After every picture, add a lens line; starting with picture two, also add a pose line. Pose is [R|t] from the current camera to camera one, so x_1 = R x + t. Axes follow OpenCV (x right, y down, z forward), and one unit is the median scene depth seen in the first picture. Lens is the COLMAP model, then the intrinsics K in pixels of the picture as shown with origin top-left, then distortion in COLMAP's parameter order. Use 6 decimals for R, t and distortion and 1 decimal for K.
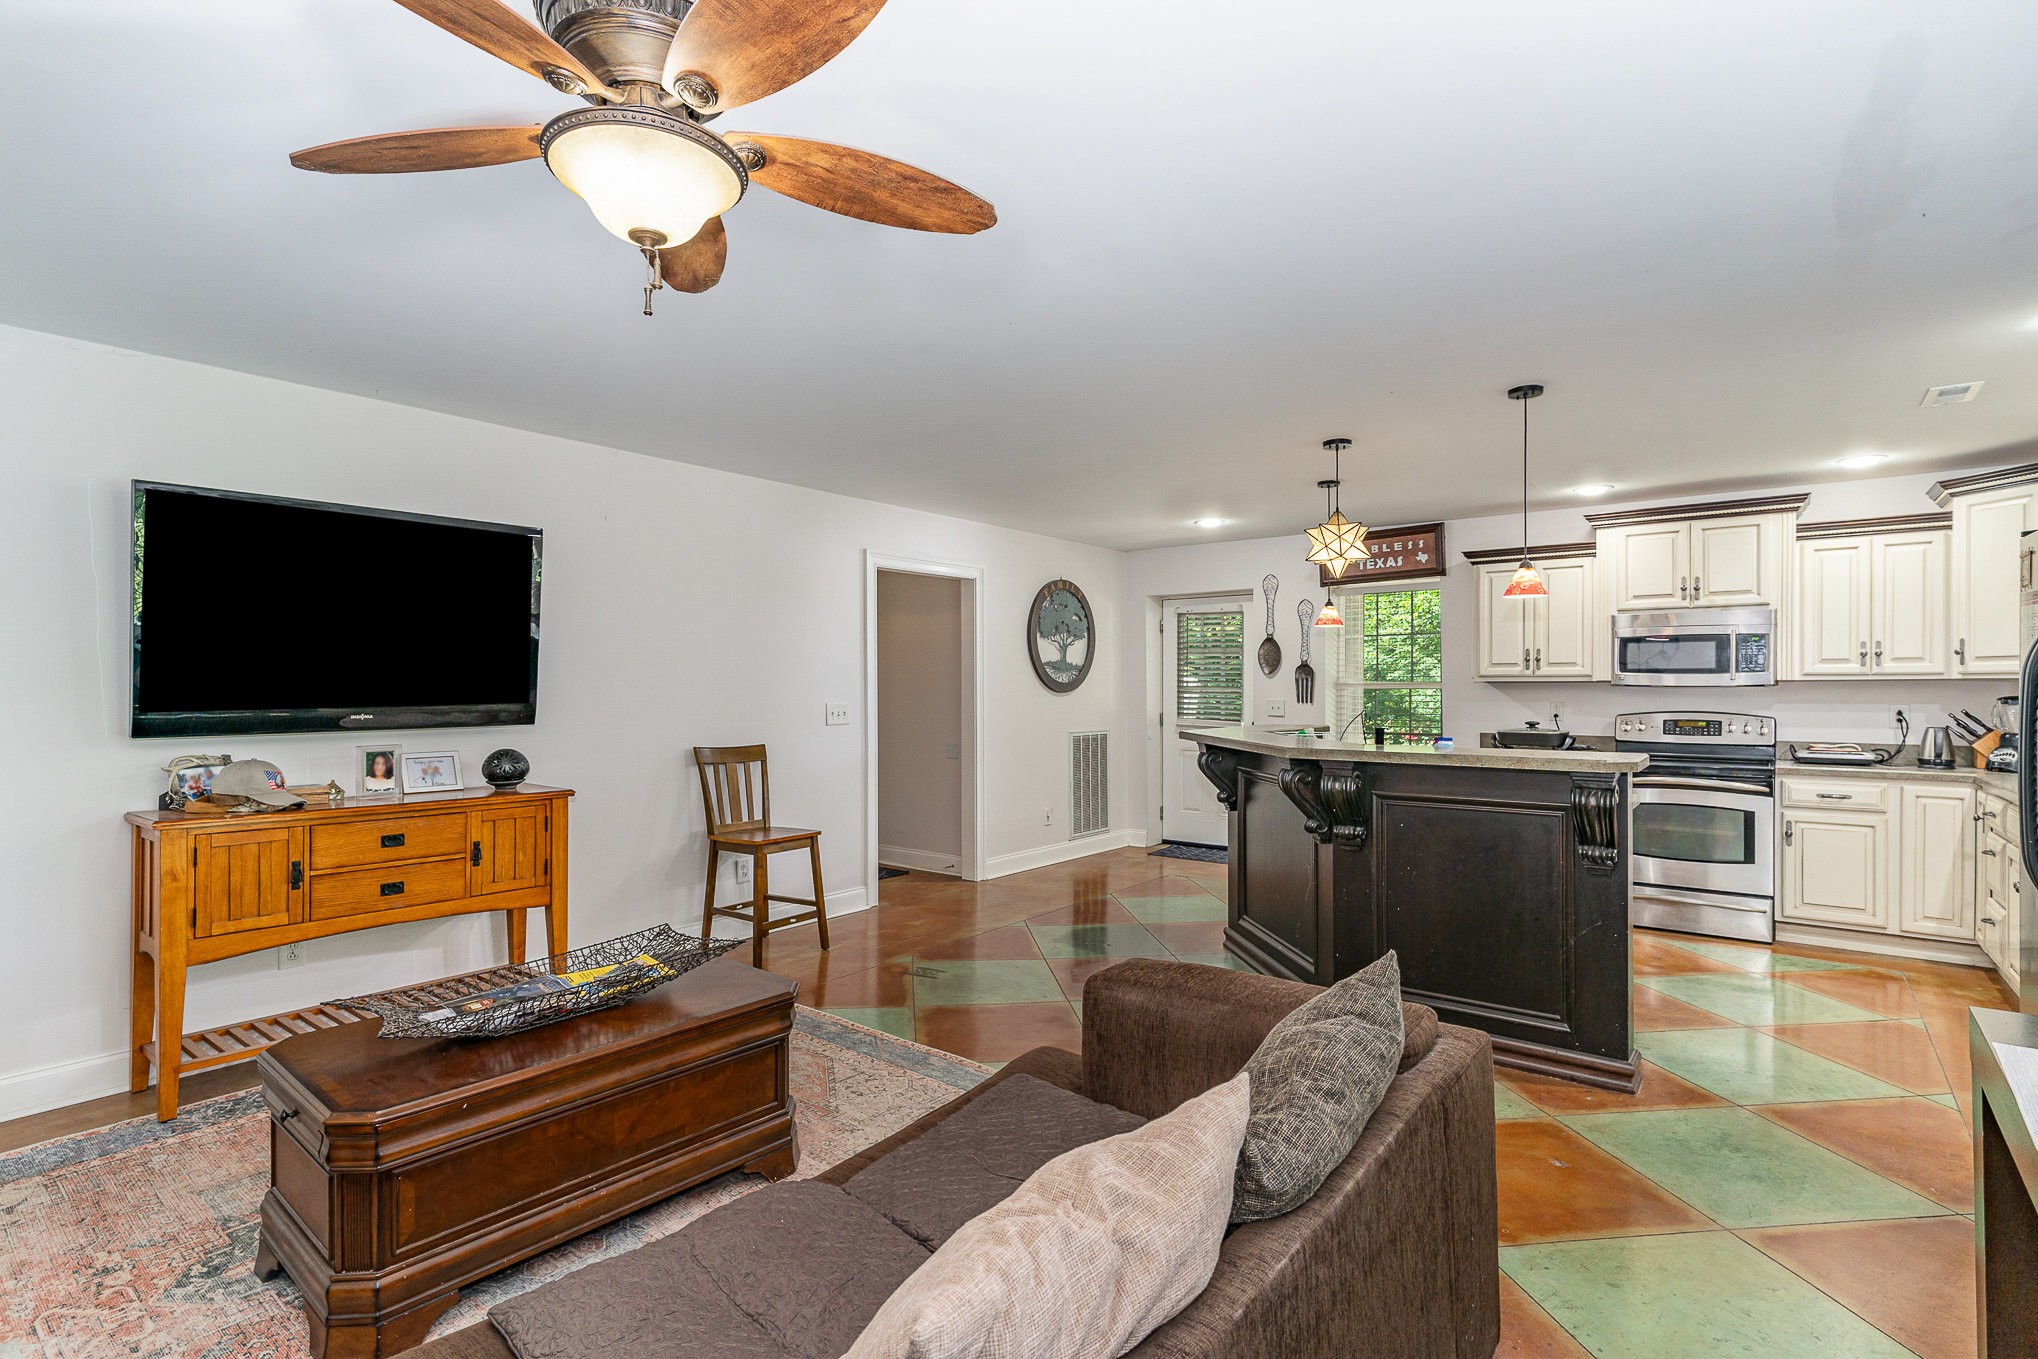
lens RADIAL K [[977.6, 0, 1013.4], [0, 977.6, 677.1], [0, 0, 1]] dist [0.003508, -0.002080]
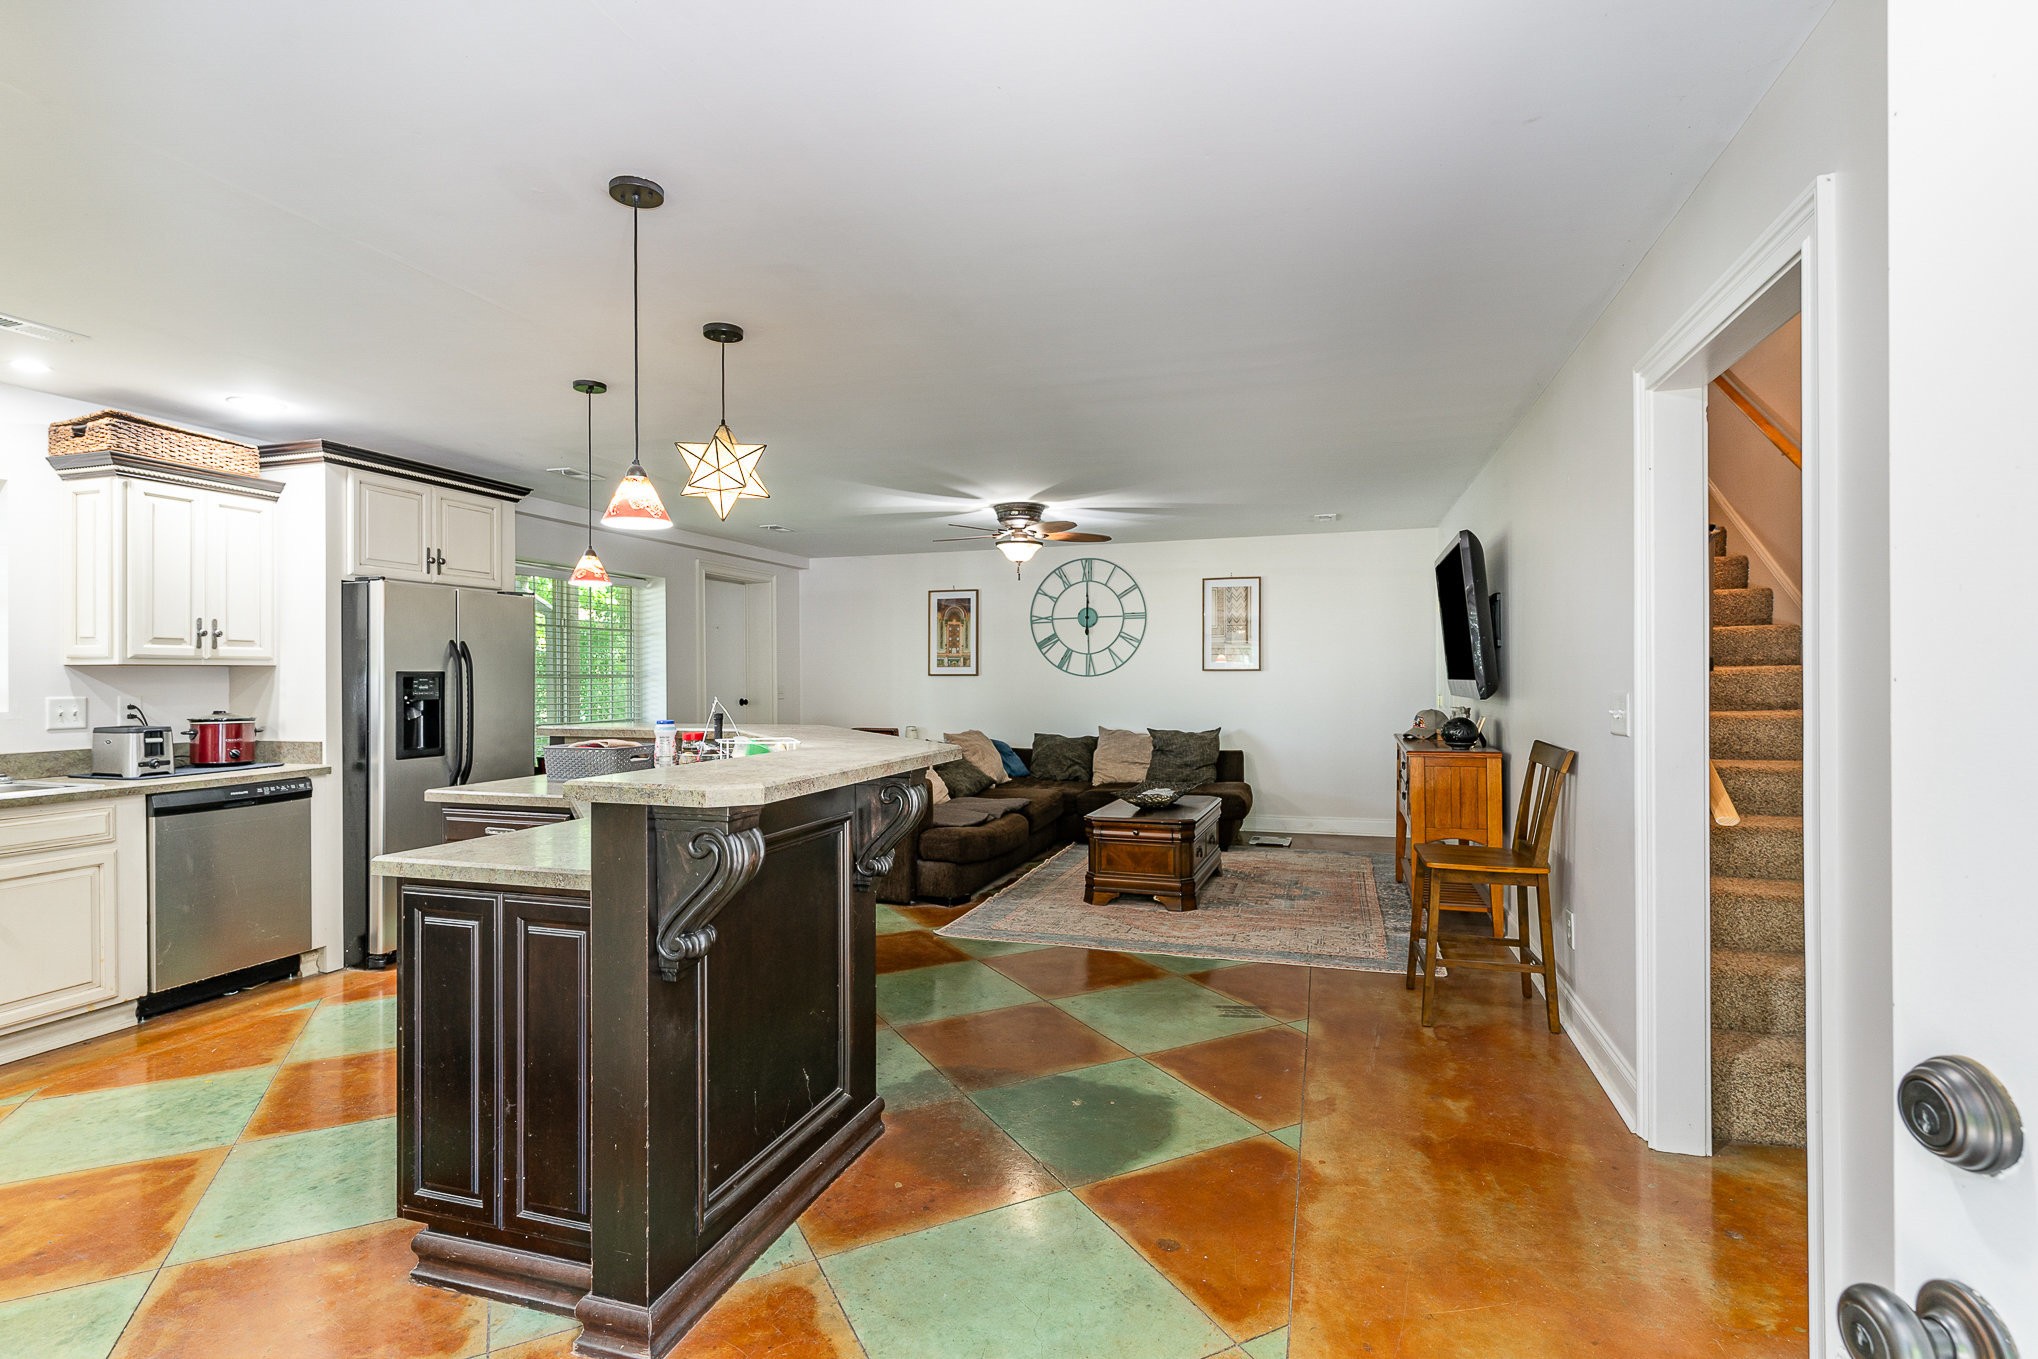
lens RADIAL K [[977.6, 0, 1017.8], [0, 977.6, 674.4], [0, 0, 1]] dist [0.003508, -0.002080]
pose [[-0.933102, 0.005123, -0.359575, 0.452939], [0.005778, 0.999983, -0.000747, 0.019786], [0.359565, -0.002775, -0.933116, 2.025097]]
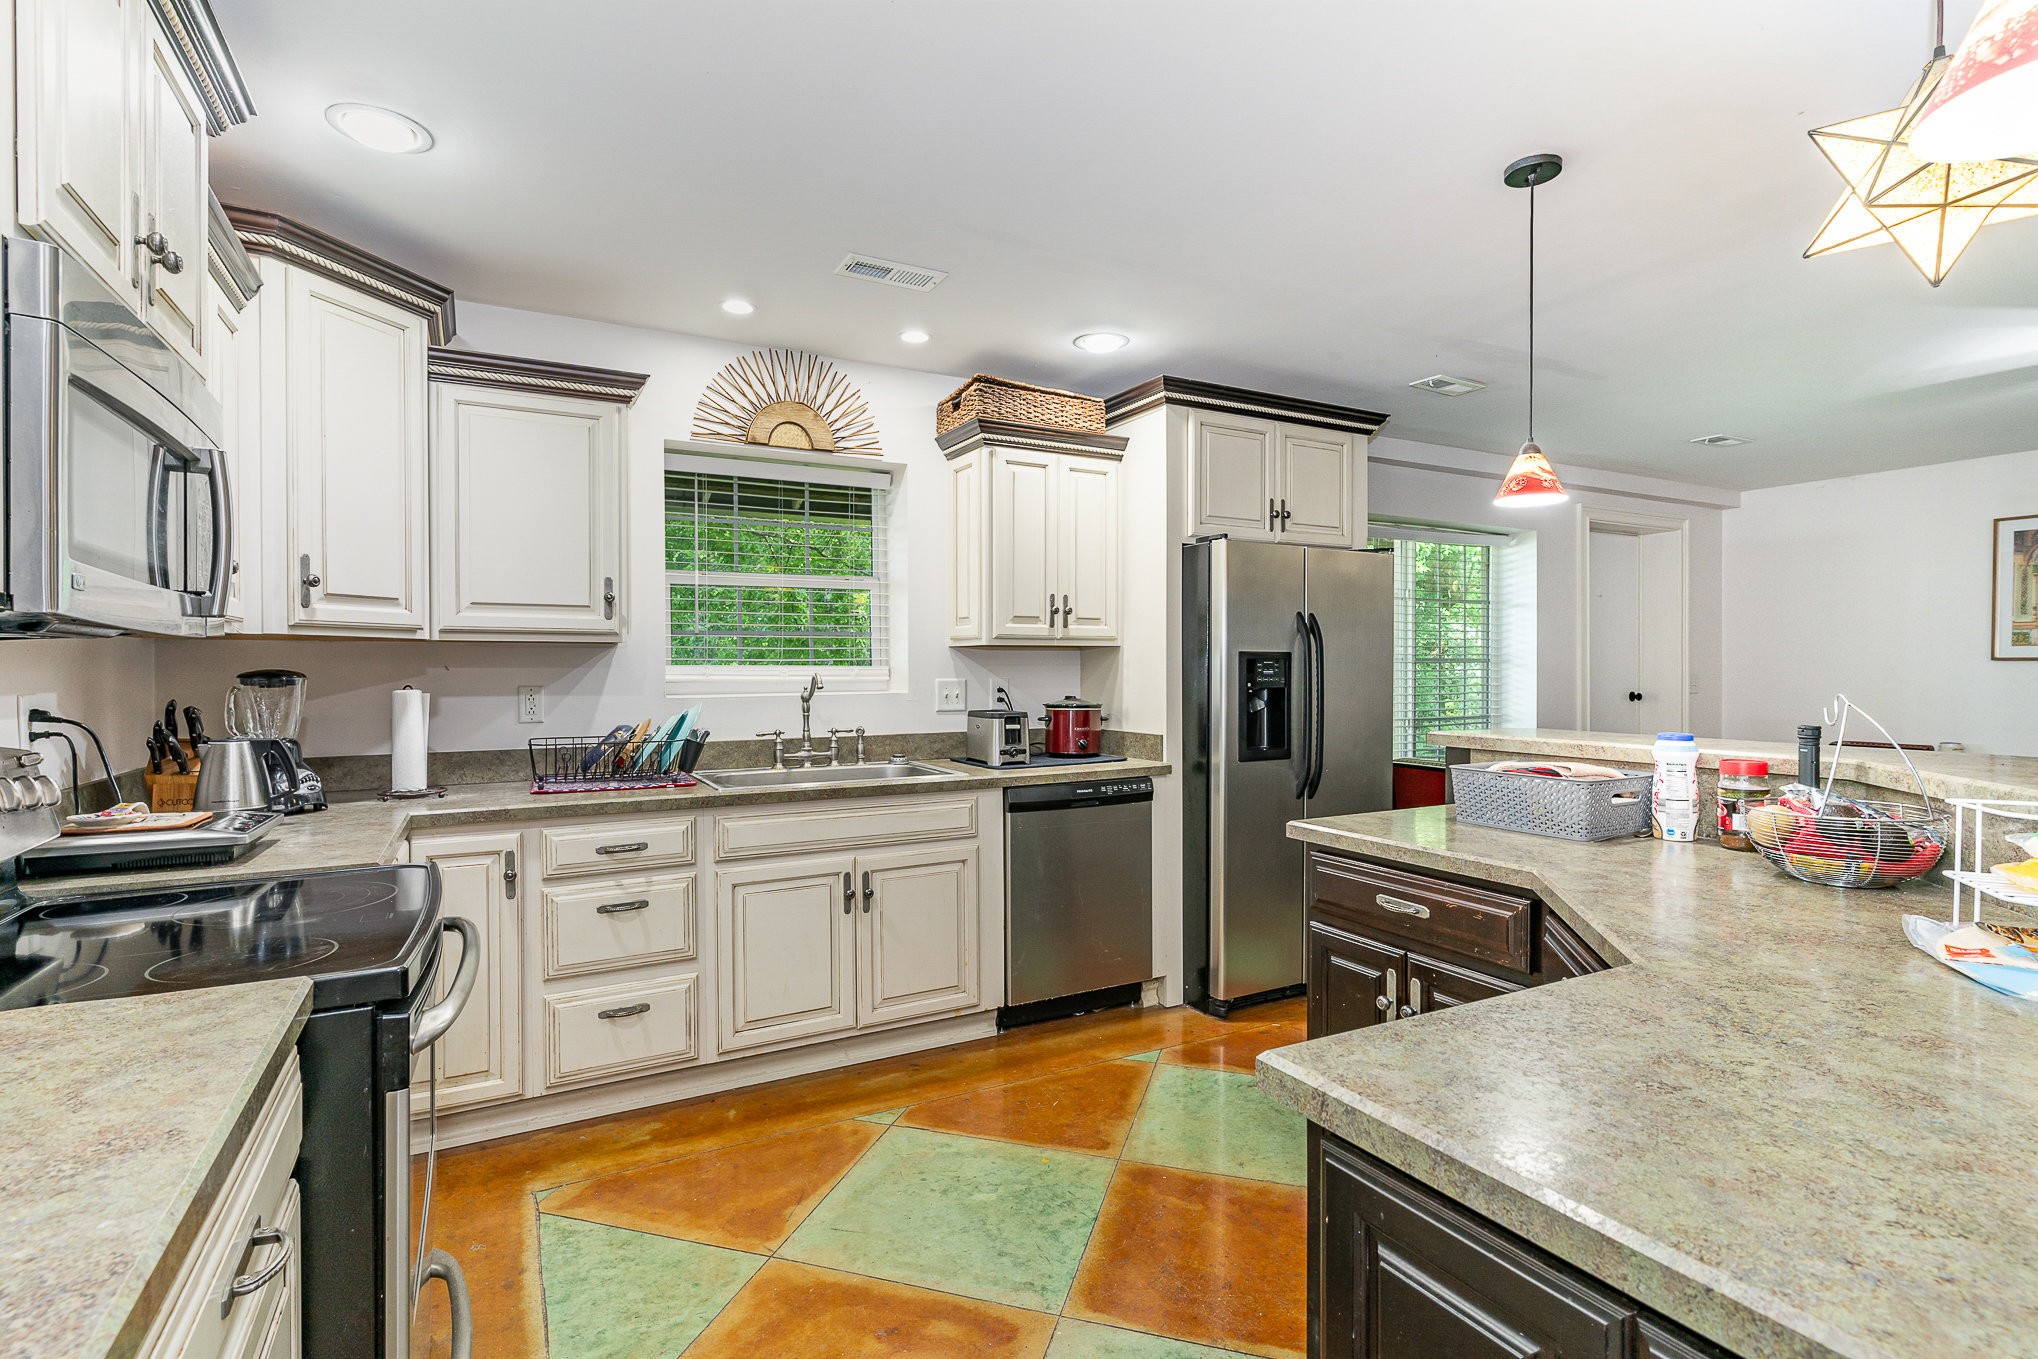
lens RADIAL K [[977.6, 0, 1019.8], [0, 977.6, 674.5], [0, 0, 1]] dist [0.003508, -0.002080]
pose [[-0.922864, 0.000410, 0.385126, 0.538186], [0.003454, 0.999968, 0.007214, 0.024413], [-0.385111, 0.007988, -0.922836, 1.691579]]
